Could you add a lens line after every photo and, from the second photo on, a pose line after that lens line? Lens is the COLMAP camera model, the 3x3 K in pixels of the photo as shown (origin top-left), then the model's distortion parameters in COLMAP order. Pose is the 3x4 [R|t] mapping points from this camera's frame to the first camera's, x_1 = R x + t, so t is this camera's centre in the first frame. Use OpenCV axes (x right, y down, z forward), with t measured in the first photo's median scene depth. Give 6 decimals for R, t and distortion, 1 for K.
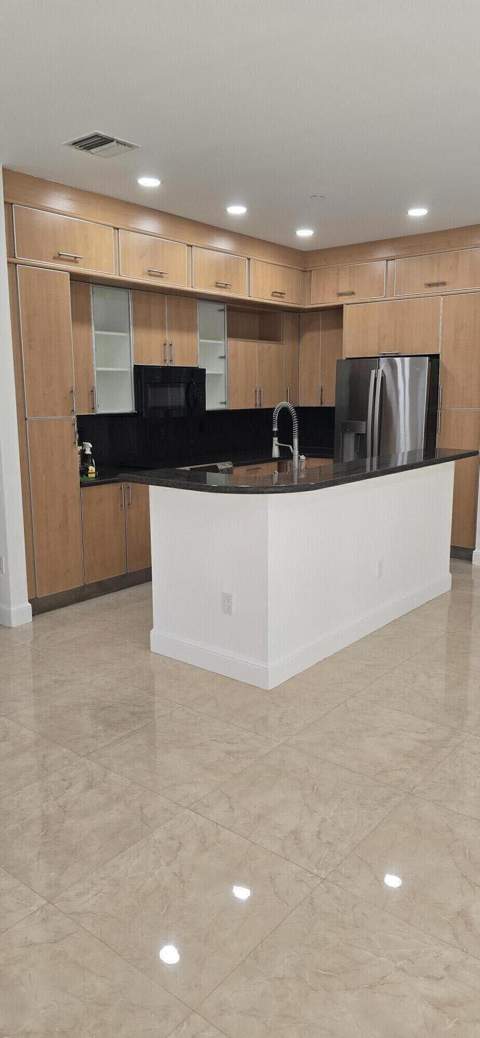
lens RADIAL K [[705.9, 0, 236.9], [0, 705.9, 513.8], [0, 0, 1]] dist [0.027796, -0.009347]
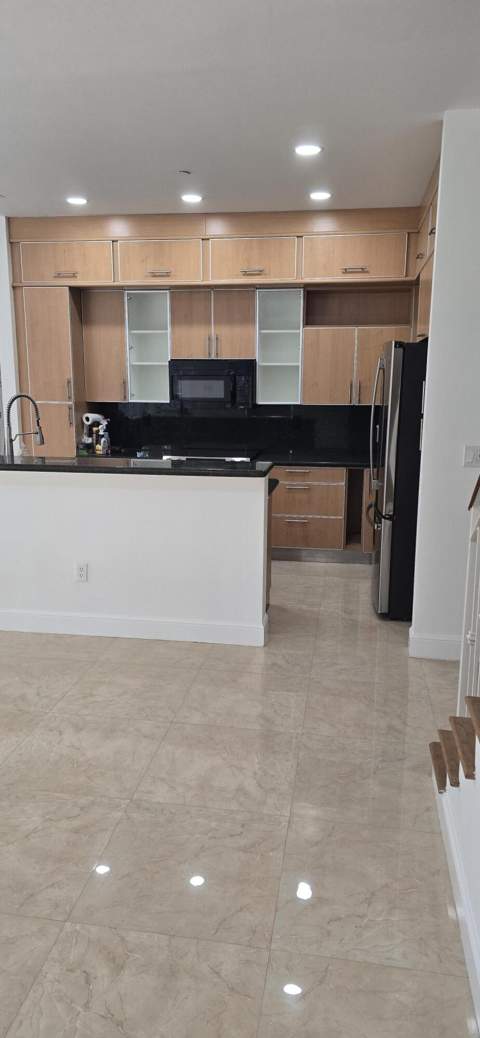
lens RADIAL K [[705.9, 0, 239.8], [0, 705.9, 514.0], [0, 0, 1]] dist [0.027796, -0.009347]
pose [[0.495139, 0.168497, -0.852318, 0.925508], [-0.160264, 0.981892, 0.101011, -0.108451], [0.853905, 0.086581, 0.513177, 0.581585]]
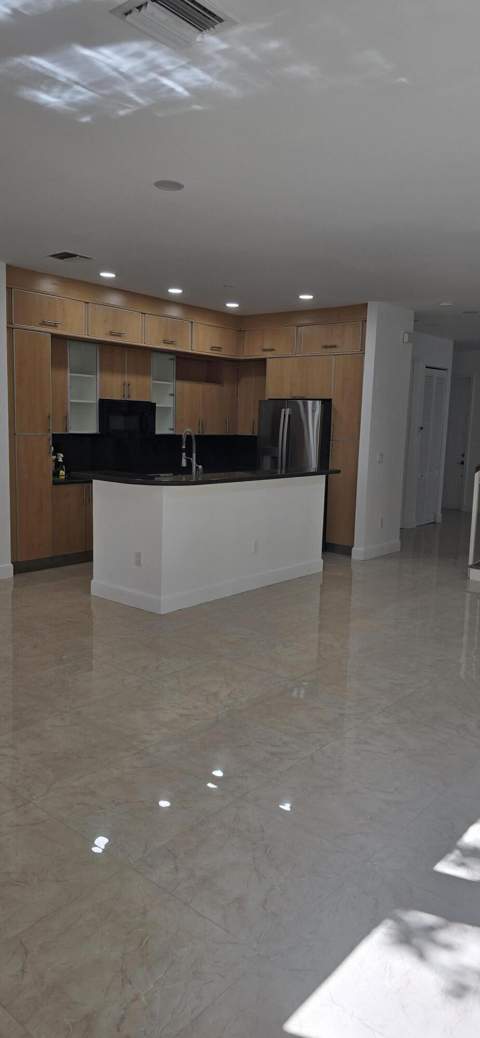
lens RADIAL K [[705.9, 0, 234.4], [0, 705.9, 522.2], [0, 0, 1]] dist [0.027796, -0.009347]
pose [[0.999226, 0.037100, -0.013082, 0.148210], [-0.037497, 0.998800, -0.031492, 0.062476], [0.011898, 0.031959, 0.999418, -0.365622]]
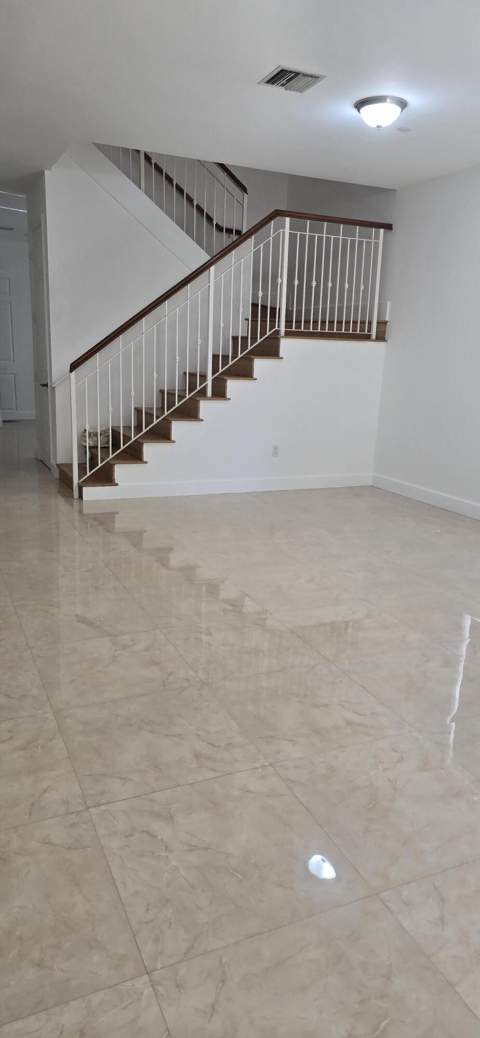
lens RADIAL K [[705.9, 0, 244.7], [0, 705.9, 518.6], [0, 0, 1]] dist [0.027796, -0.009347]
pose [[0.443644, -0.198462, 0.873952, -0.311457], [0.131344, 0.979041, 0.155652, -0.003604], [-0.886526, 0.045735, 0.460413, 0.227156]]
